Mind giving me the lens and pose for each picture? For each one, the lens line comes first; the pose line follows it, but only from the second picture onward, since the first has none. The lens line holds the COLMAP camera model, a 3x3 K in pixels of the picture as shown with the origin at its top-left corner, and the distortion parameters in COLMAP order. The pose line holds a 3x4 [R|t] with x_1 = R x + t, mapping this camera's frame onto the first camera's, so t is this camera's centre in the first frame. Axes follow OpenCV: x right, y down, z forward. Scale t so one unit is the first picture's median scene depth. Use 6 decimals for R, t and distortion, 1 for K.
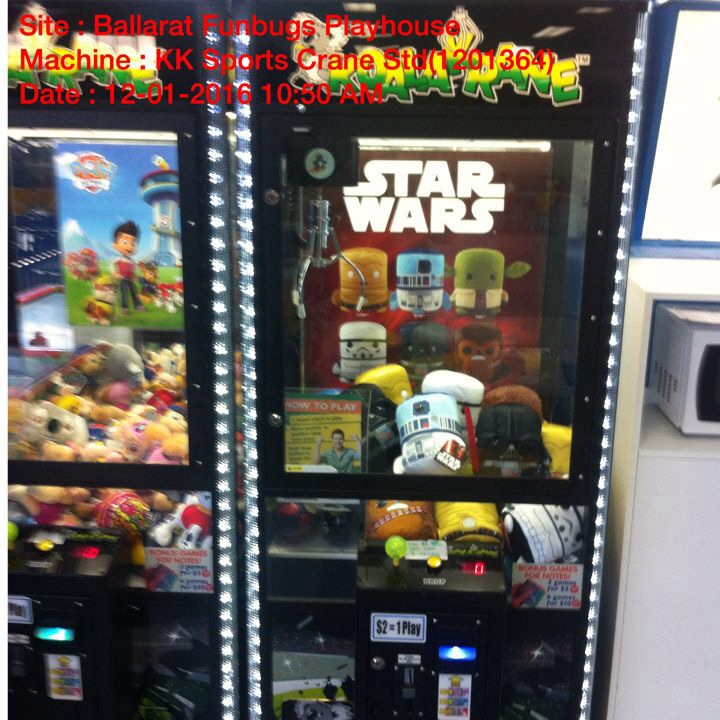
lens RADIAL K [[893.3, 0, 362.5], [0, 893.3, 356.1], [0, 0, 1]] dist [0.120768, 0.000000]
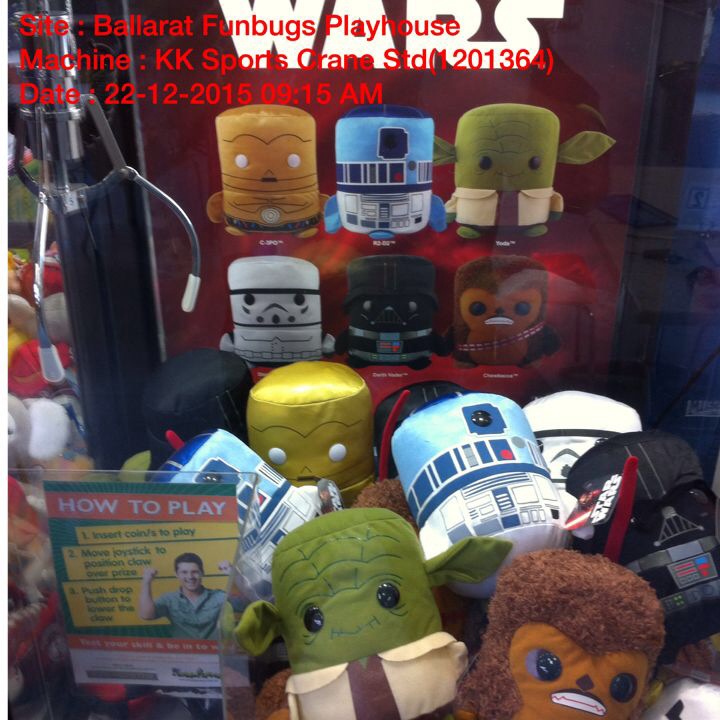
lens RADIAL K [[893.3, 0, 360.5], [0, 893.3, 358.4], [0, 0, 1]] dist [0.120768, 0.000000]
pose [[0.999912, -0.009179, -0.009623, 0.055072], [0.011176, 0.972188, 0.233936, -0.100704], [0.007209, -0.234023, 0.972204, 0.498466]]
